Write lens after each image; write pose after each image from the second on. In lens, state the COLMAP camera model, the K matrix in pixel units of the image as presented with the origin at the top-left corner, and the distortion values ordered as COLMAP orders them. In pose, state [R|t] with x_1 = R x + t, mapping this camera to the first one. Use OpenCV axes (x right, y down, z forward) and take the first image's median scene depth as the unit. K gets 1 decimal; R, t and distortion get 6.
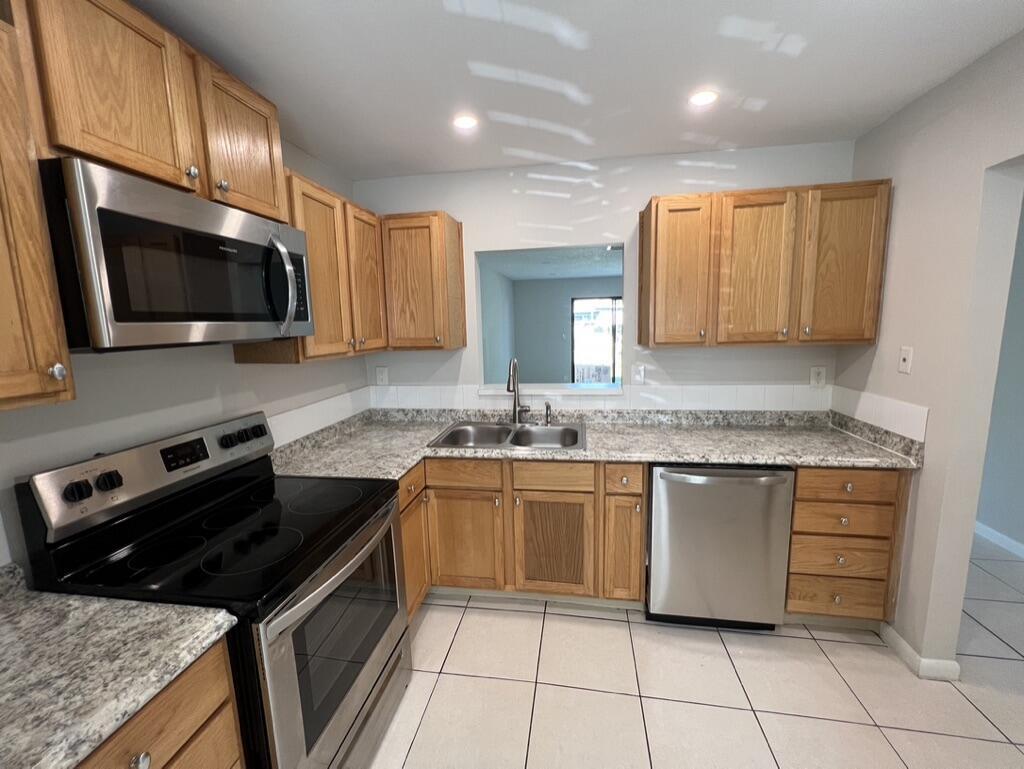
lens RADIAL K [[409.6, 0, 514.2], [0, 409.6, 378.0], [0, 0, 1]] dist [0.002071, 0.000185]
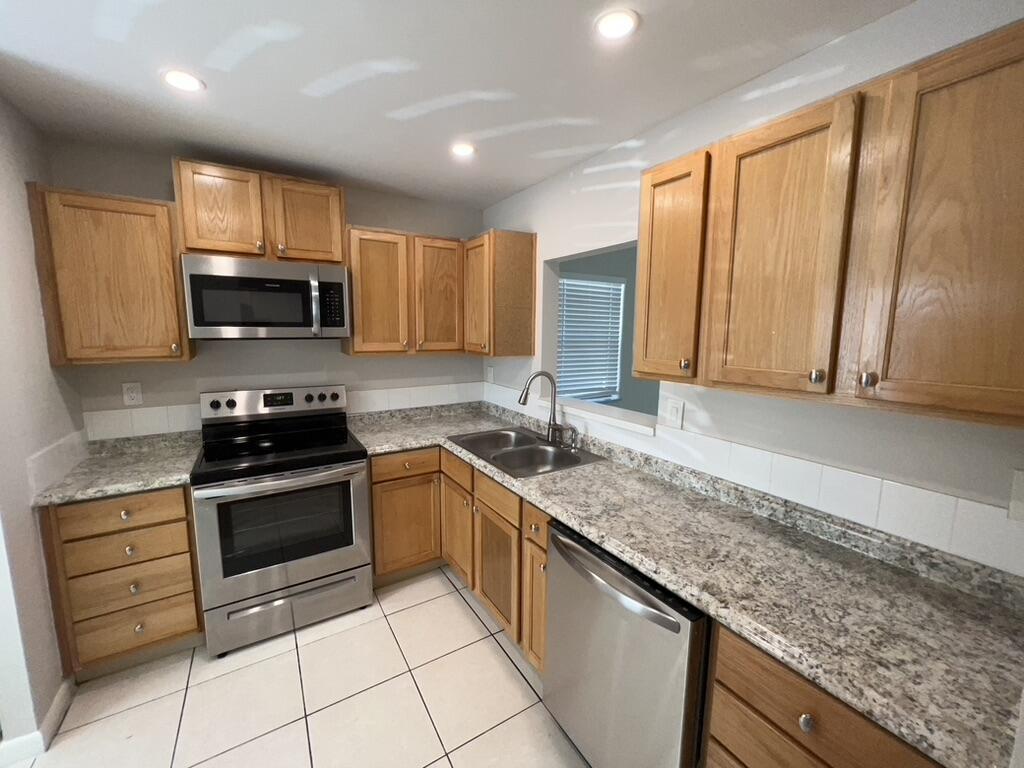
lens RADIAL K [[409.9, 0, 513.3], [0, 409.9, 378.2], [0, 0, 1]] dist [0.000644, 0.000375]
pose [[0.658629, 0.125473, -0.741933, 0.787287], [-0.127144, 0.990379, 0.054621, -0.089267], [0.741648, 0.058357, 0.668246, 0.371276]]
